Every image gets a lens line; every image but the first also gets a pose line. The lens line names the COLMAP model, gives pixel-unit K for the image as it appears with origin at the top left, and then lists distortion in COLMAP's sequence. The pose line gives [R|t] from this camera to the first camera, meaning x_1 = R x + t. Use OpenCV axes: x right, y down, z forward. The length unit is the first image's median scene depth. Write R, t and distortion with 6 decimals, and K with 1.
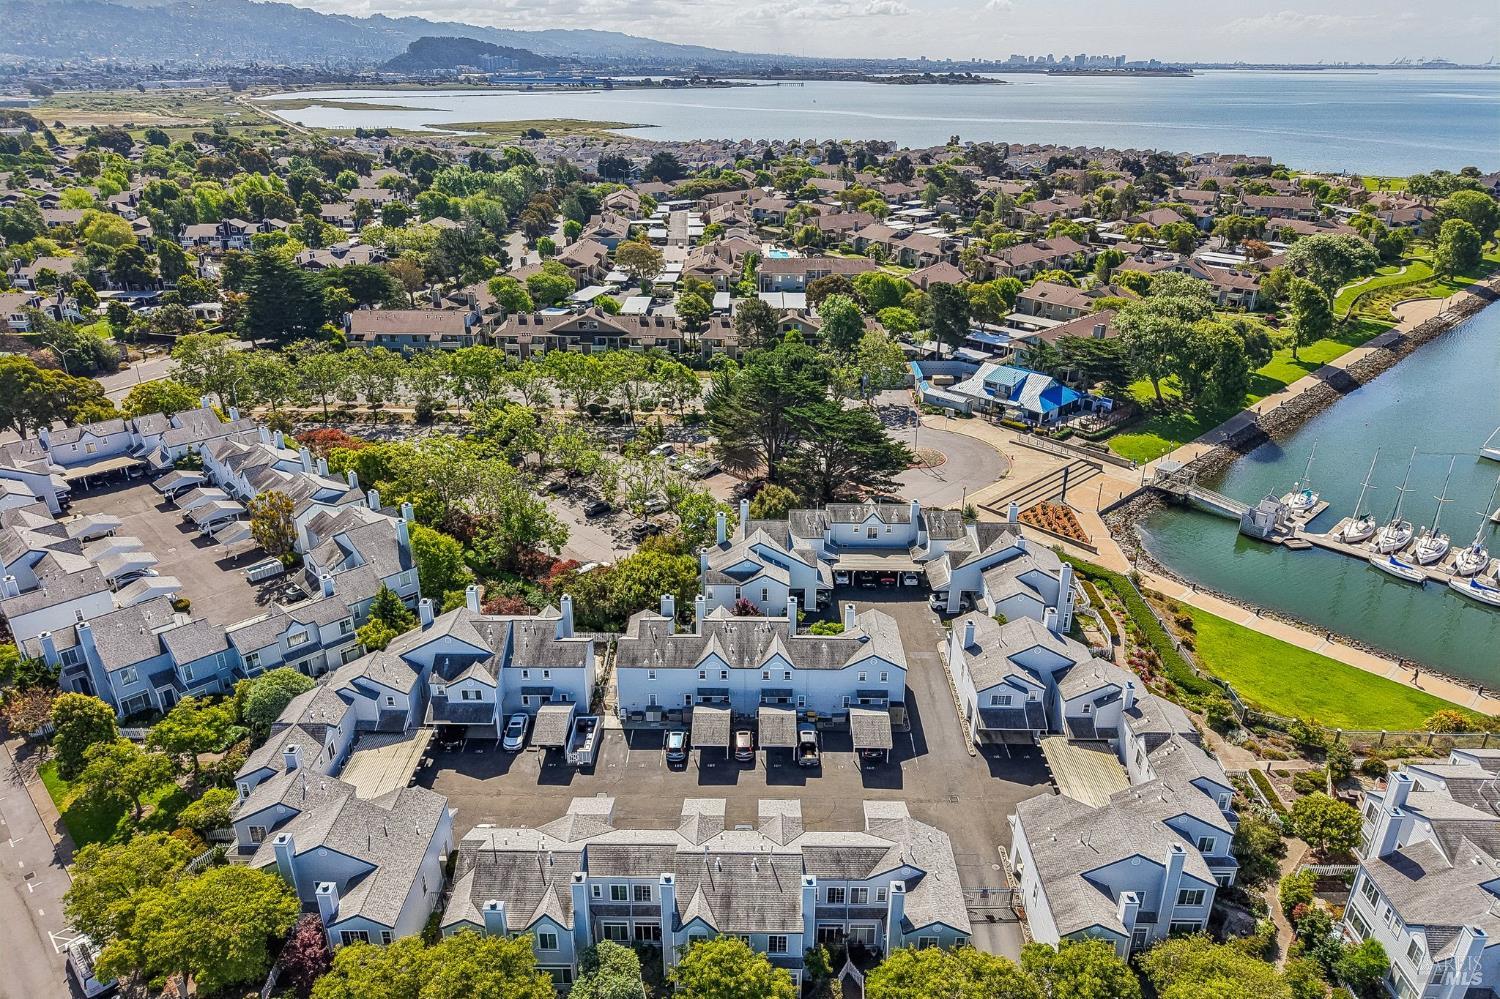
lens RADIAL K [[978.6, 0, 753.4], [0, 978.6, 532.5], [0, 0, 1]] dist [0.001277, -0.004954]
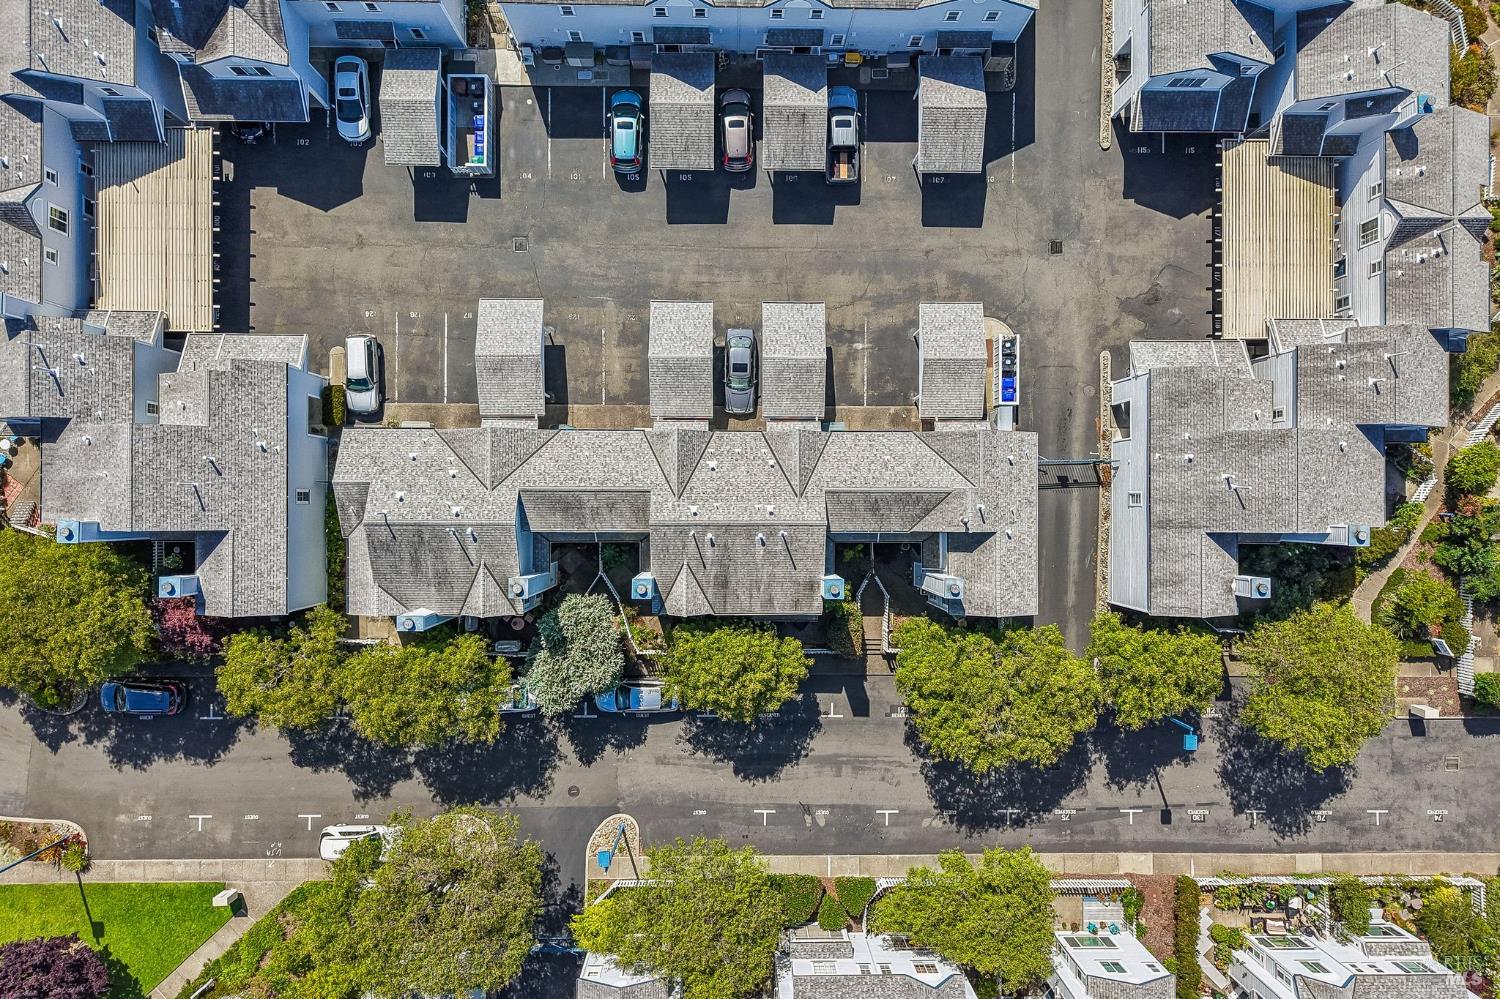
lens RADIAL K [[985.9, 0, 750.0], [0, 985.9, 499.5], [0, 0, 1]] dist [0.048834, -0.071756]
pose [[0.999847, -0.004790, 0.016850, -0.012849], [-0.013119, 0.432640, 0.901472, -0.232505], [-0.011608, -0.901554, 0.432510, 0.509518]]
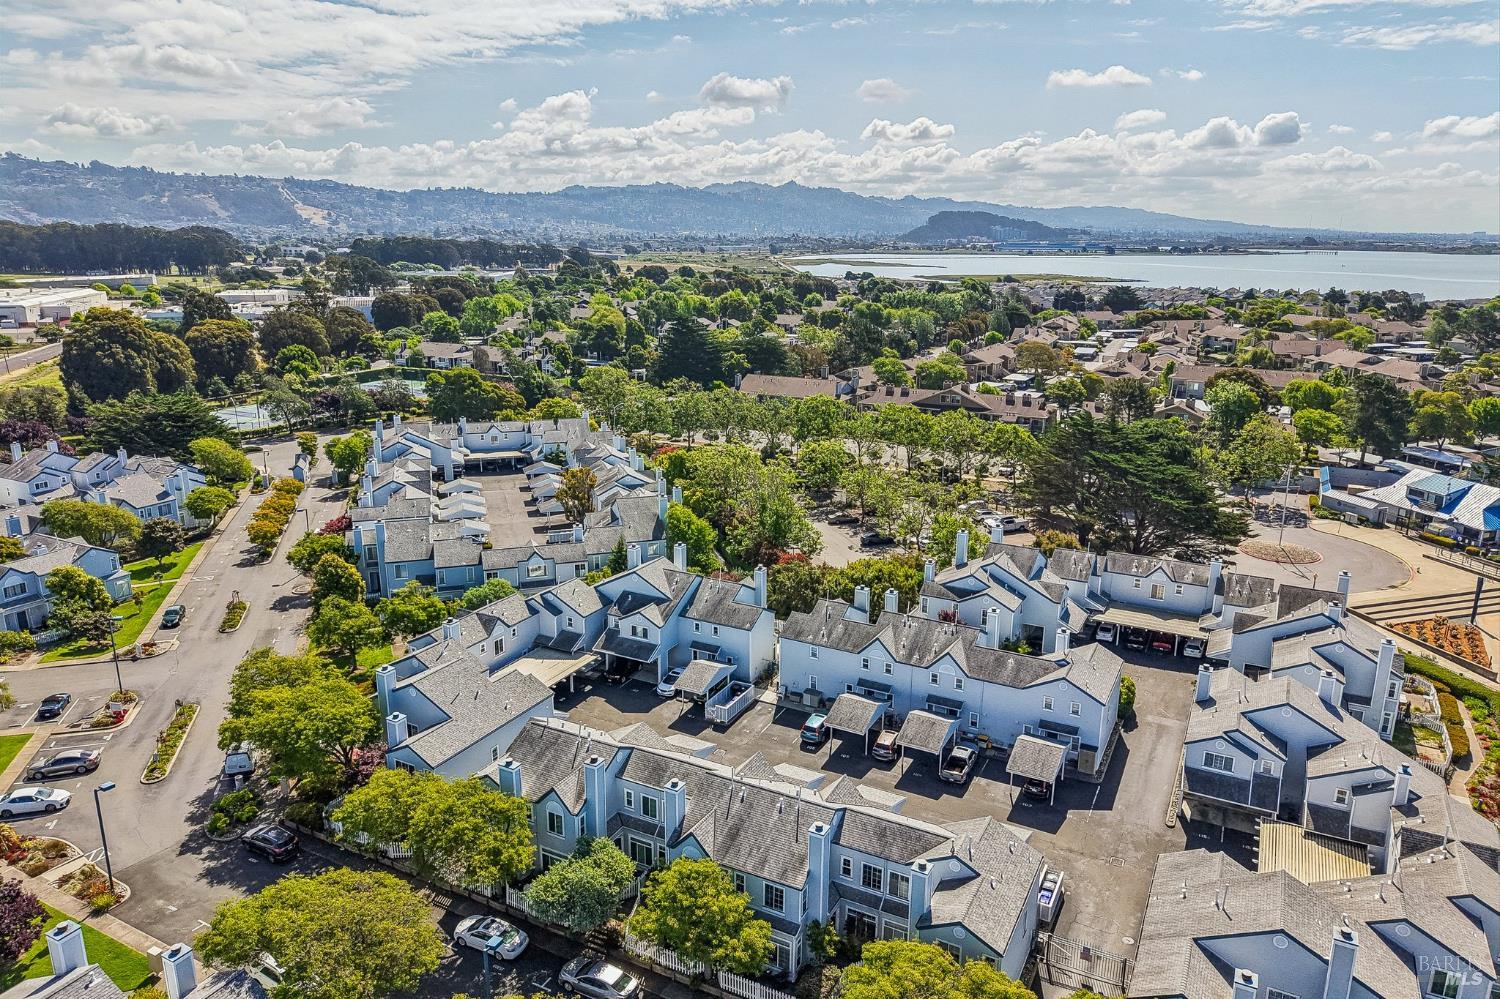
lens RADIAL K [[985.9, 0, 750.0], [0, 985.9, 499.5], [0, 0, 1]] dist [0.048834, -0.071756]
pose [[0.888135, 0.116322, -0.444619, 0.238151], [-0.196565, 0.970630, -0.138705, 0.145216], [0.415426, 0.210585, 0.884915, 0.114055]]
